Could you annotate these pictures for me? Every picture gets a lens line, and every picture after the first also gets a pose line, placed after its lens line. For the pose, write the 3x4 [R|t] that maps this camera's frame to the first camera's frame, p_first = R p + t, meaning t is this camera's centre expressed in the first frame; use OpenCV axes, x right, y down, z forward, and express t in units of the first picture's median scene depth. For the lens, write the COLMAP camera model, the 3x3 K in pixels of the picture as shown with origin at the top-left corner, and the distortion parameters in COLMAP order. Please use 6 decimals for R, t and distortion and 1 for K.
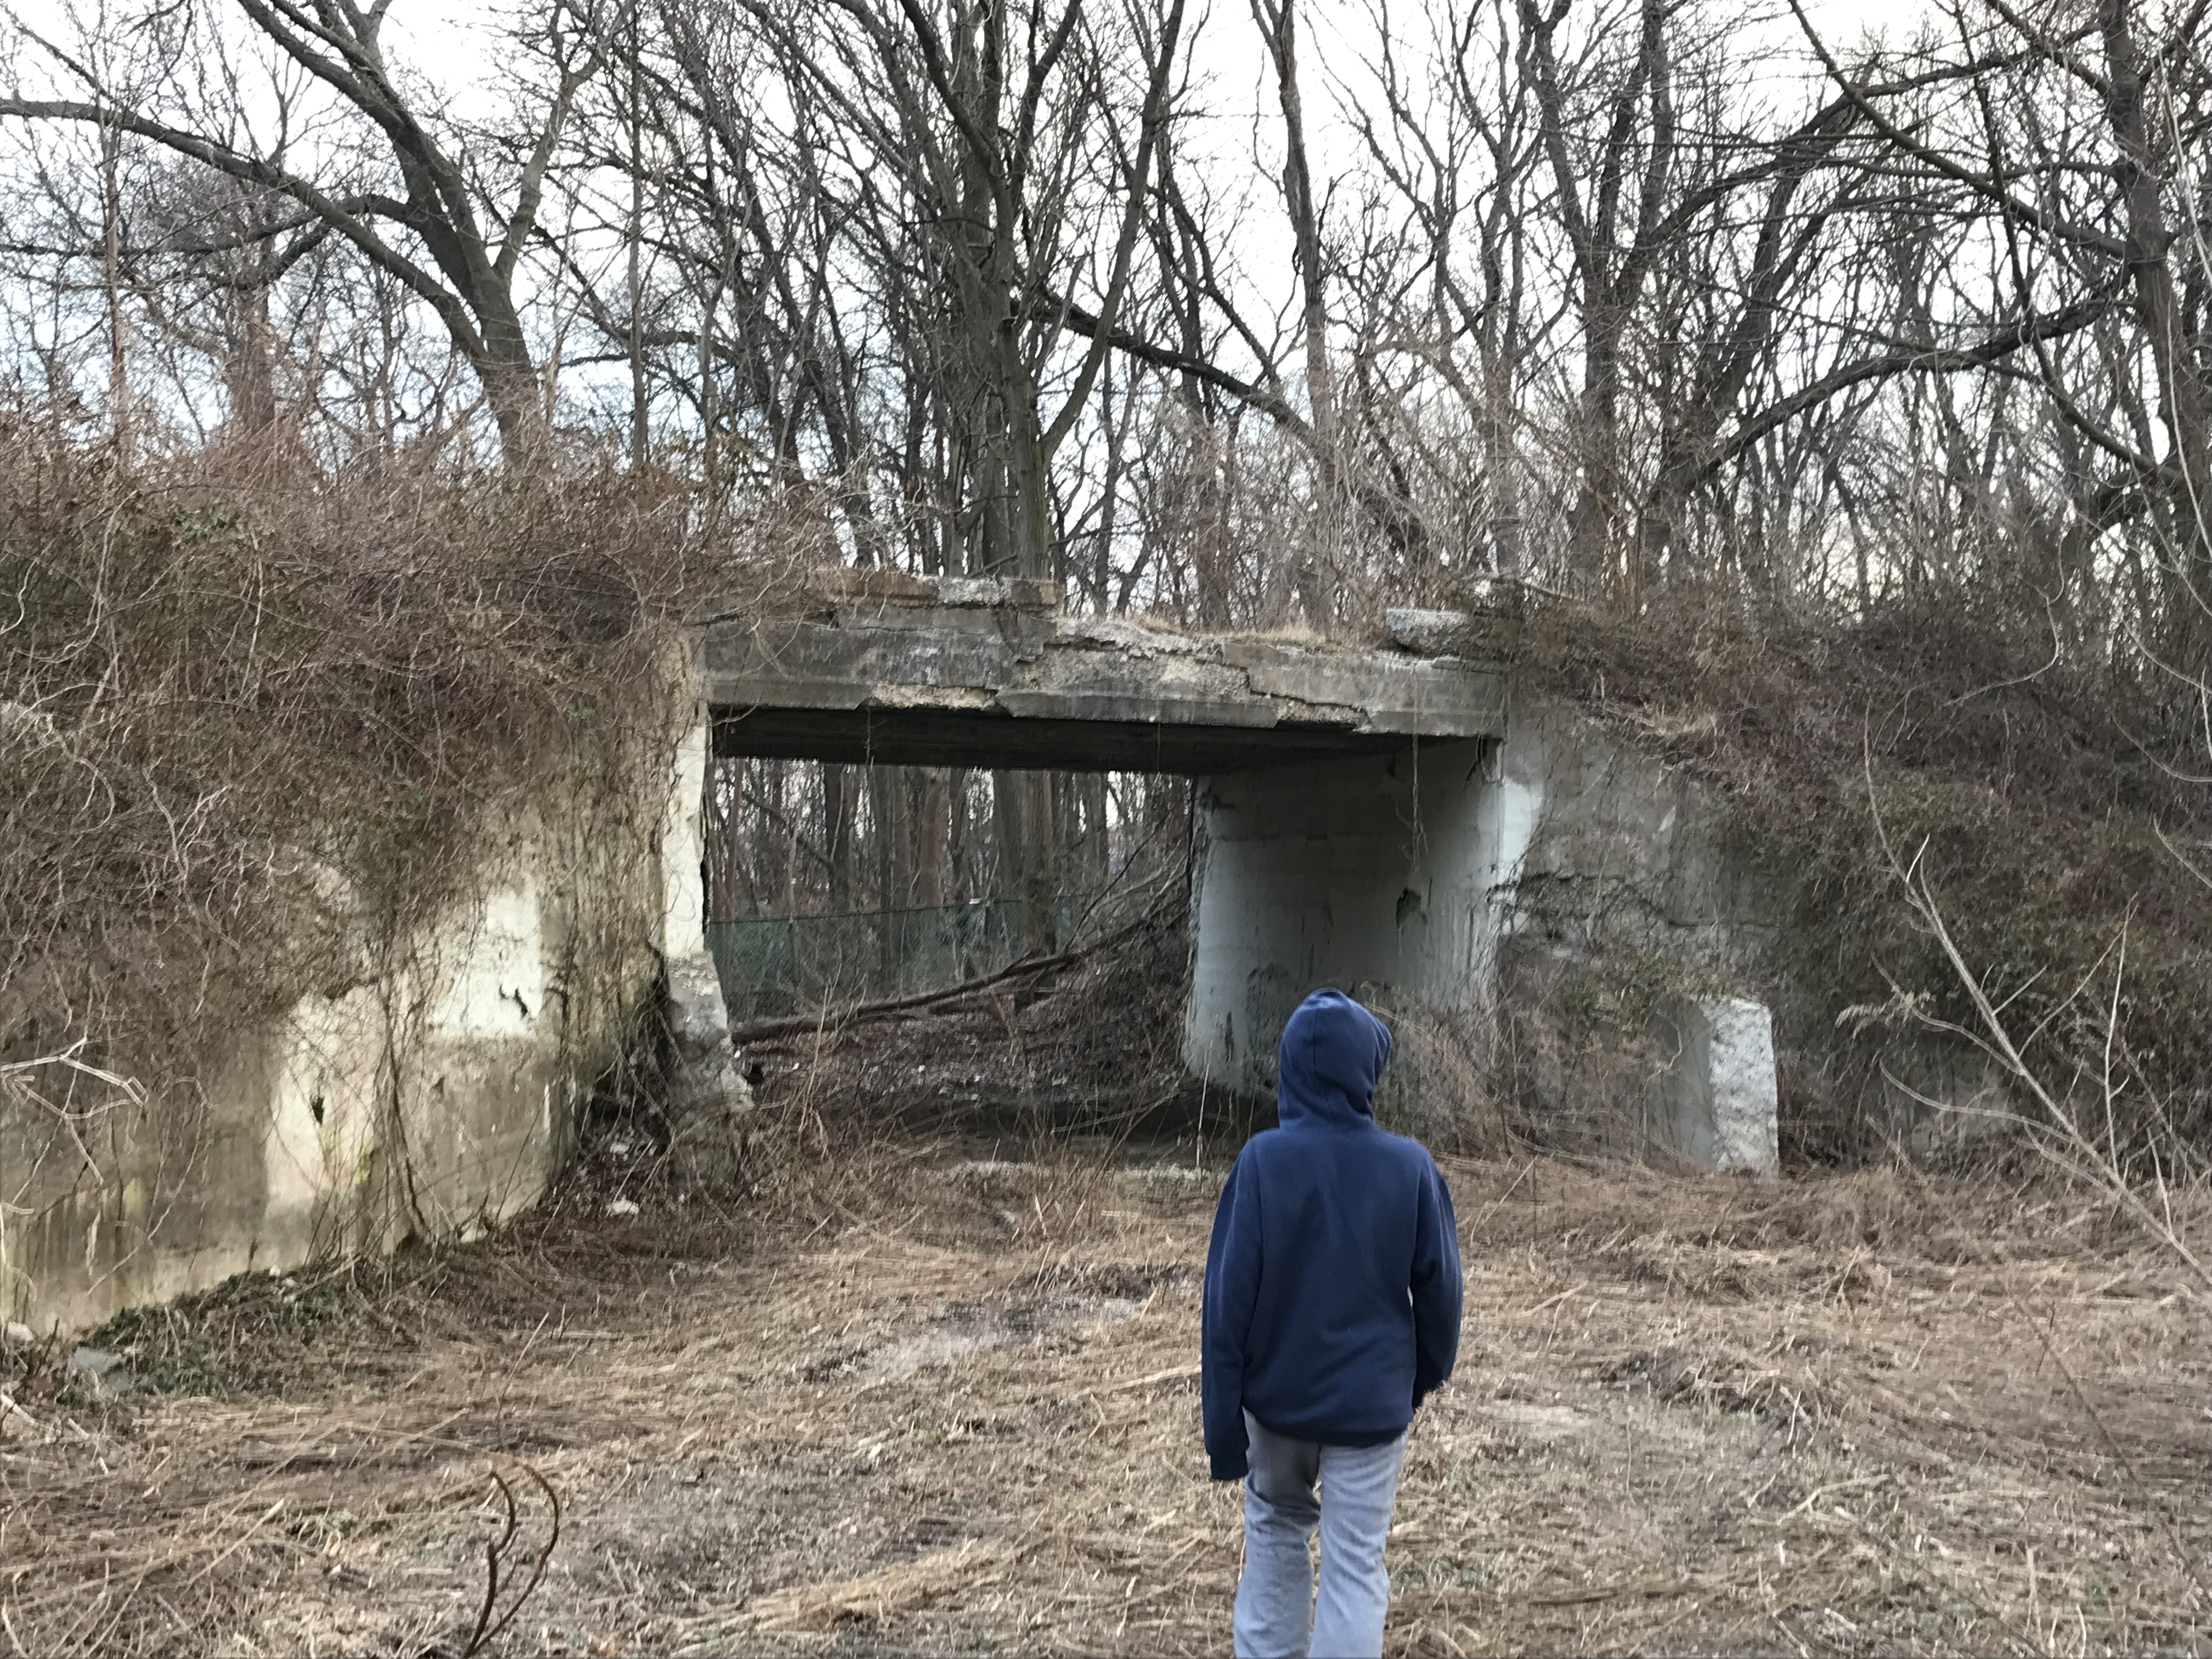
lens RADIAL K [[2682.7, 0, 1105.5], [0, 2682.7, 831.3], [0, 0, 1]] dist [0.030492, 0.000000]
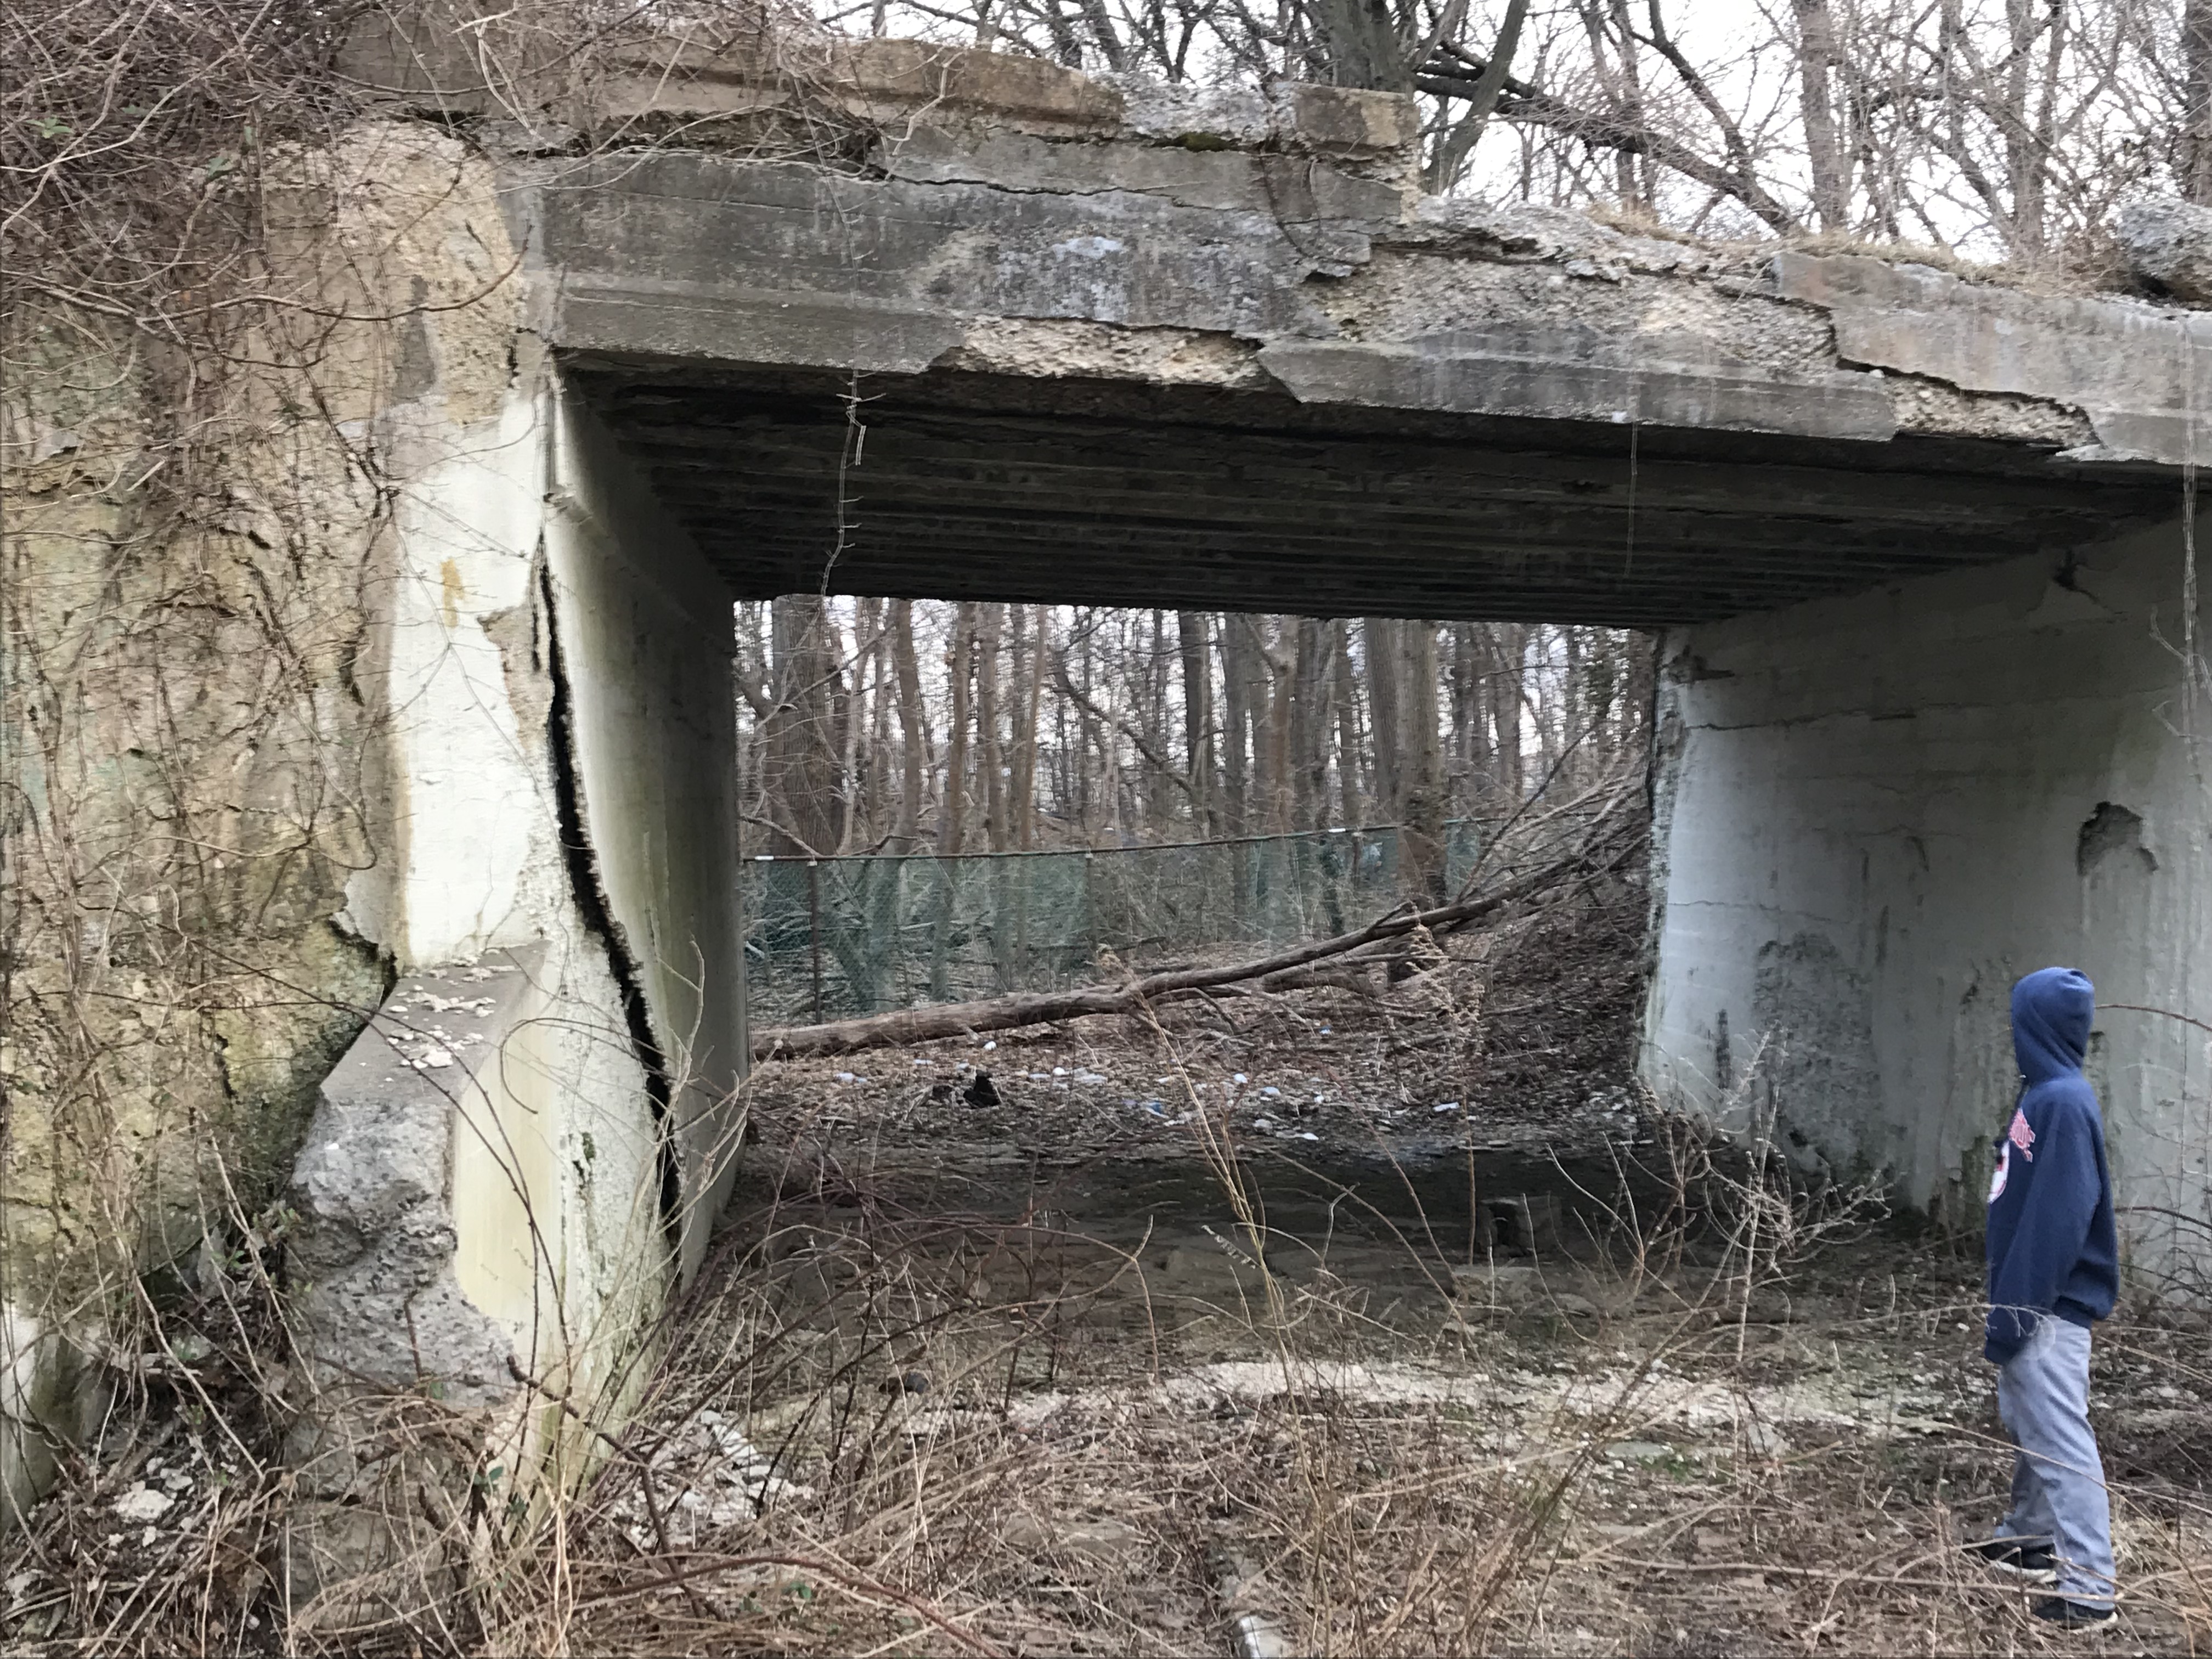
lens RADIAL K [[2682.7, 0, 1103.3], [0, 2682.7, 832.8], [0, 0, 1]] dist [0.030492, 0.000000]
pose [[0.988080, 0.001018, -0.153938, 0.001408], [0.003013, 0.999659, 0.025950, 0.014805], [0.153912, -0.026105, 0.987740, 0.514494]]
